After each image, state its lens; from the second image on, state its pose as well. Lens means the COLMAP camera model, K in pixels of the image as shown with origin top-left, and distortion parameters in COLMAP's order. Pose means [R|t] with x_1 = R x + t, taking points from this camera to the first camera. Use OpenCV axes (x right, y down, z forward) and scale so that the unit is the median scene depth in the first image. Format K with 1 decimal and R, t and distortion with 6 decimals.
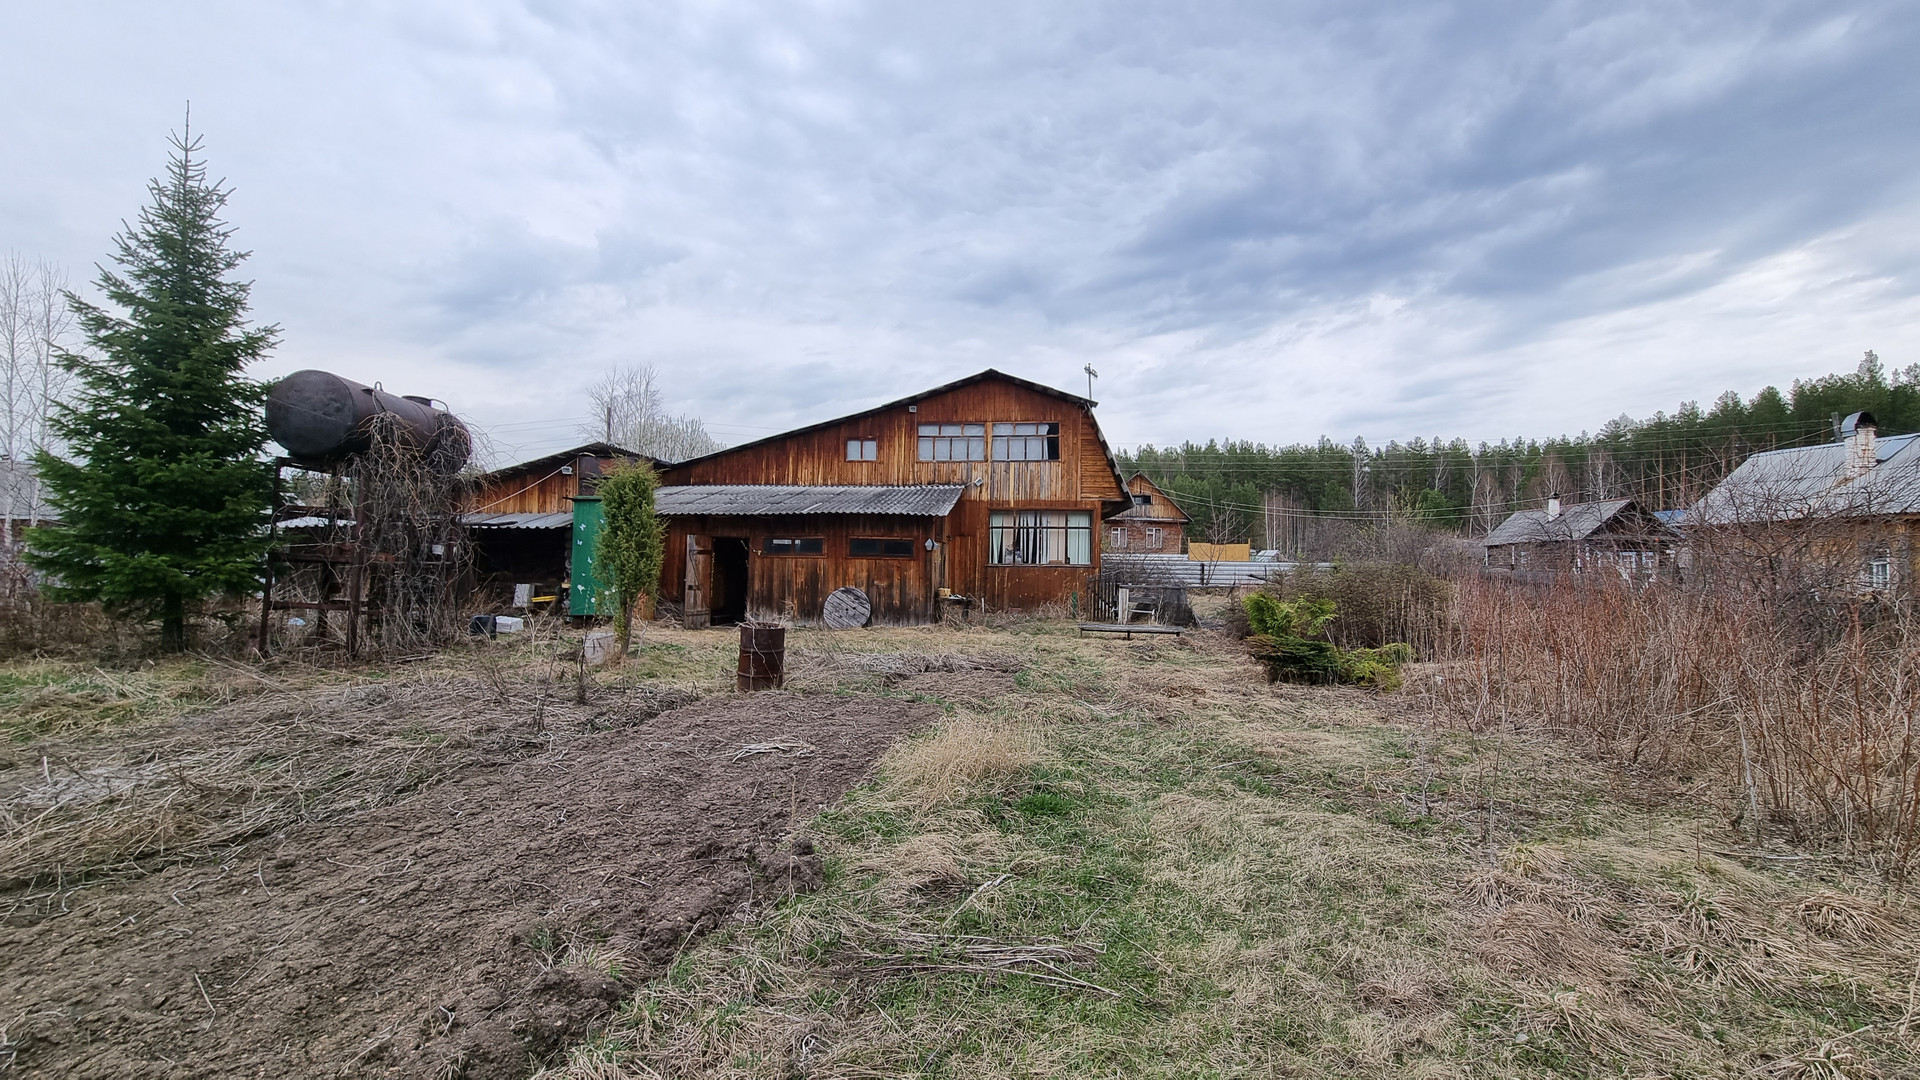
lens RADIAL K [[783.4, 0, 979.1], [0, 783.4, 535.7], [0, 0, 1]] dist [-0.000580, -0.001790]
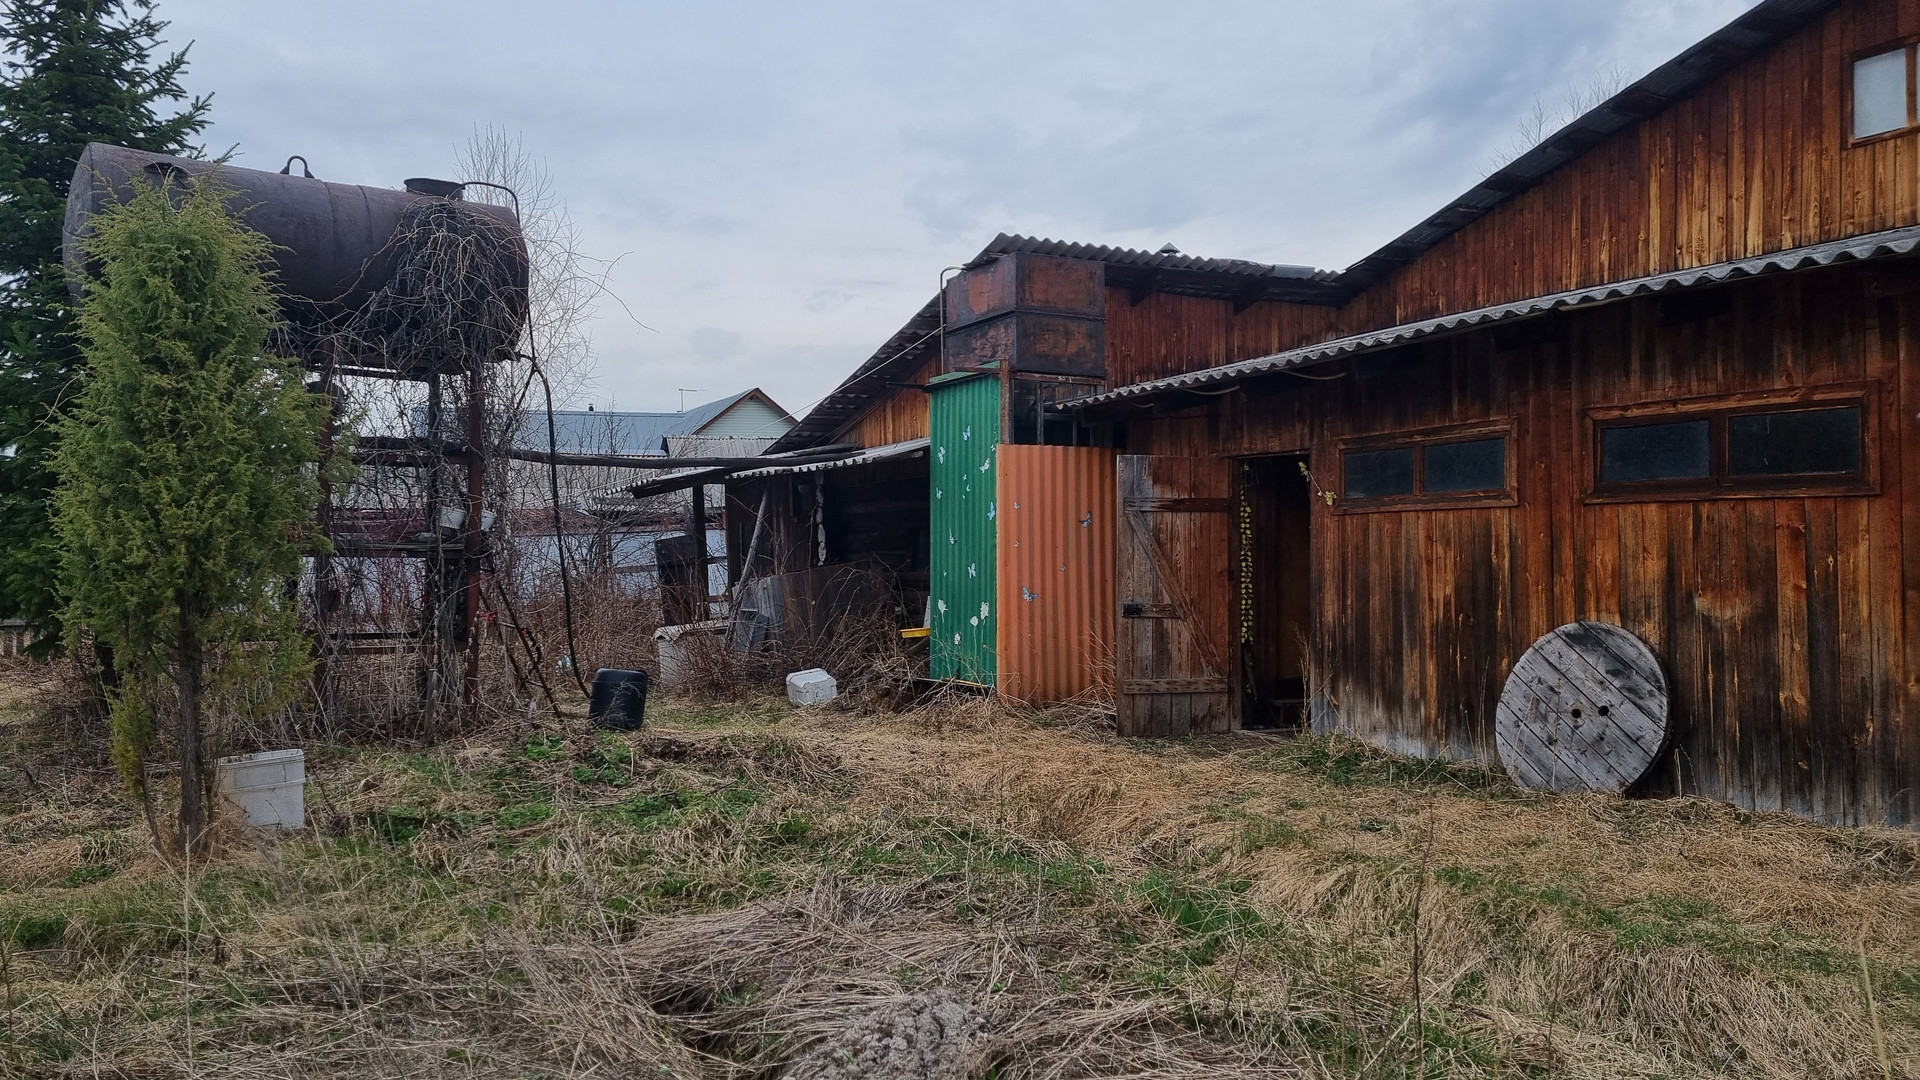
lens RADIAL K [[1406.2, 0, 964.0], [0, 1406.2, 552.9], [0, 0, 1]] dist [0.040336, -0.022980]
pose [[0.522824, -0.017229, -0.852267, 0.104870], [0.042431, 0.999082, 0.005833, 0.034012], [0.851384, -0.039212, 0.523075, 0.608010]]
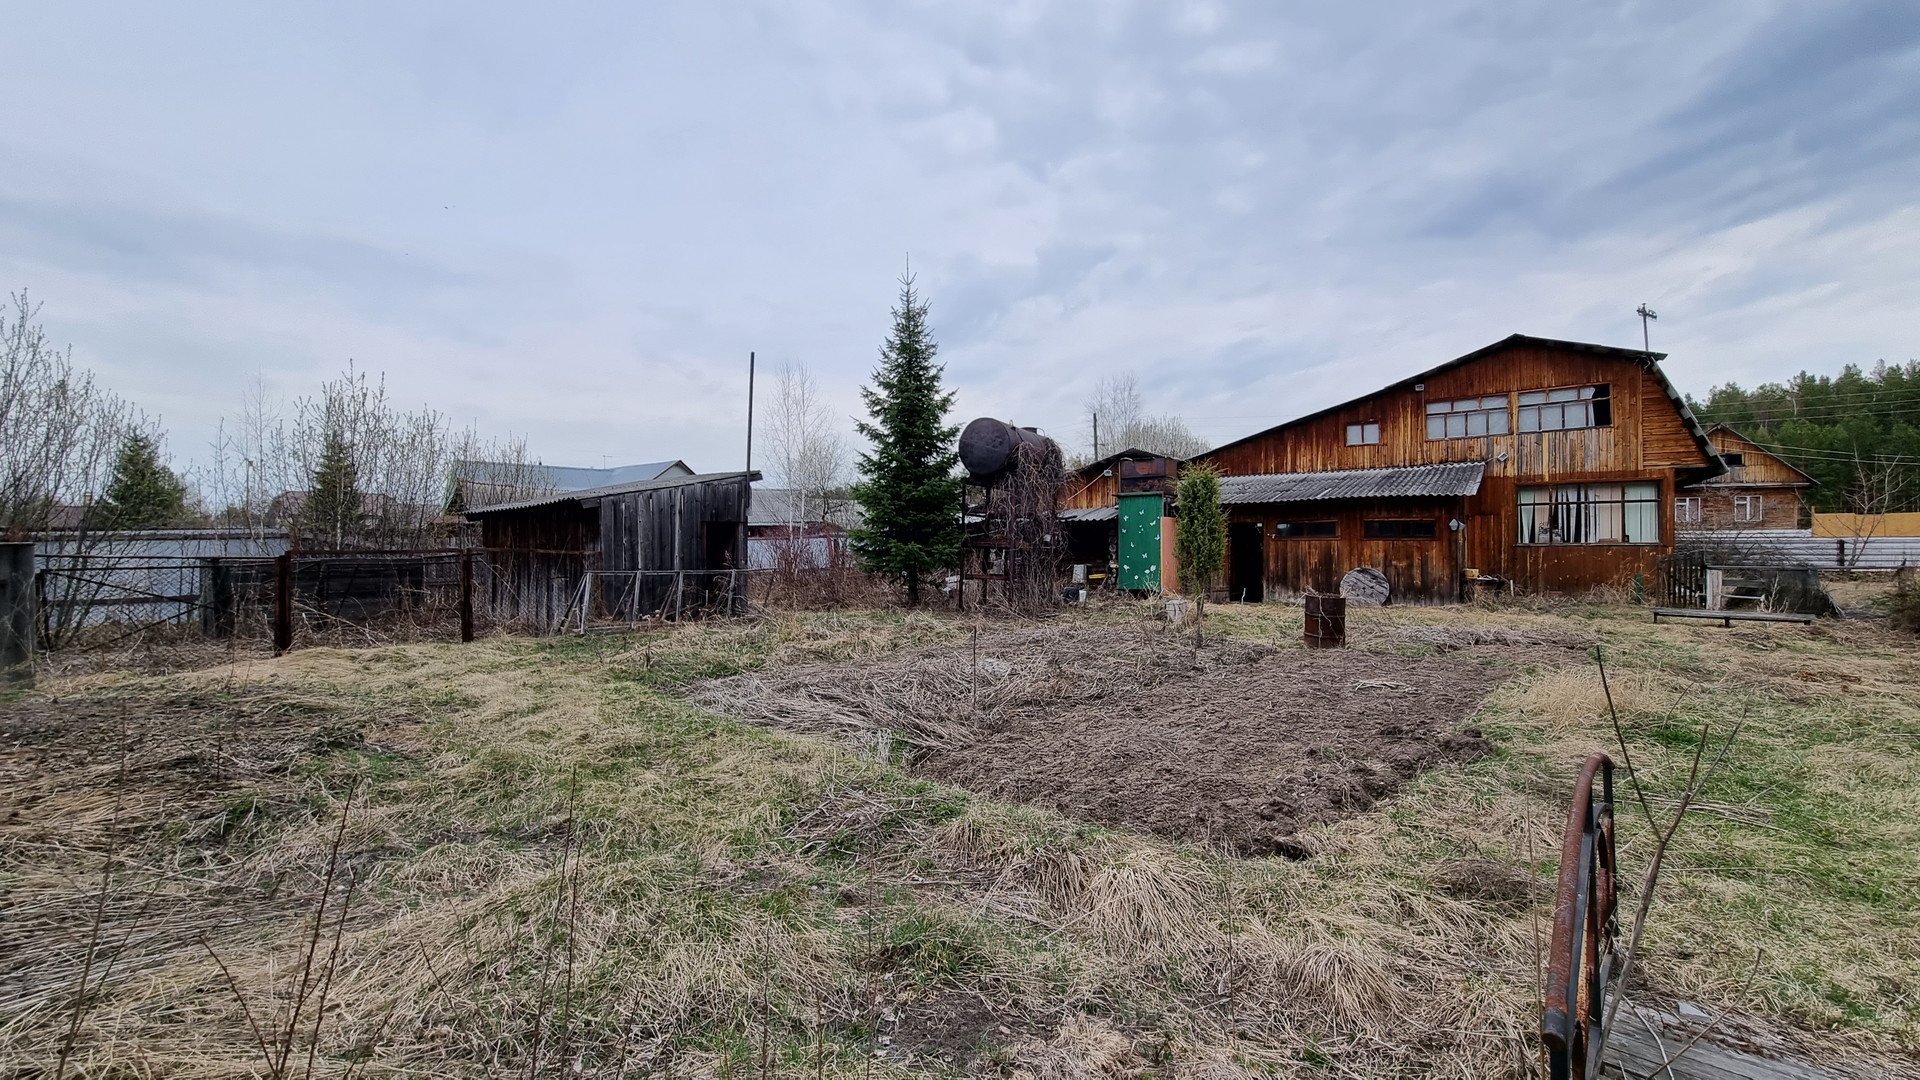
lens RADIAL K [[783.4, 0, 969.7], [0, 783.4, 534.3], [0, 0, 1]] dist [-0.000580, -0.001790]
pose [[0.847770, -0.021437, -0.529931, -0.057850], [0.029749, 0.999532, 0.007157, -0.001627], [0.529530, -0.021833, 0.848010, -0.170895]]
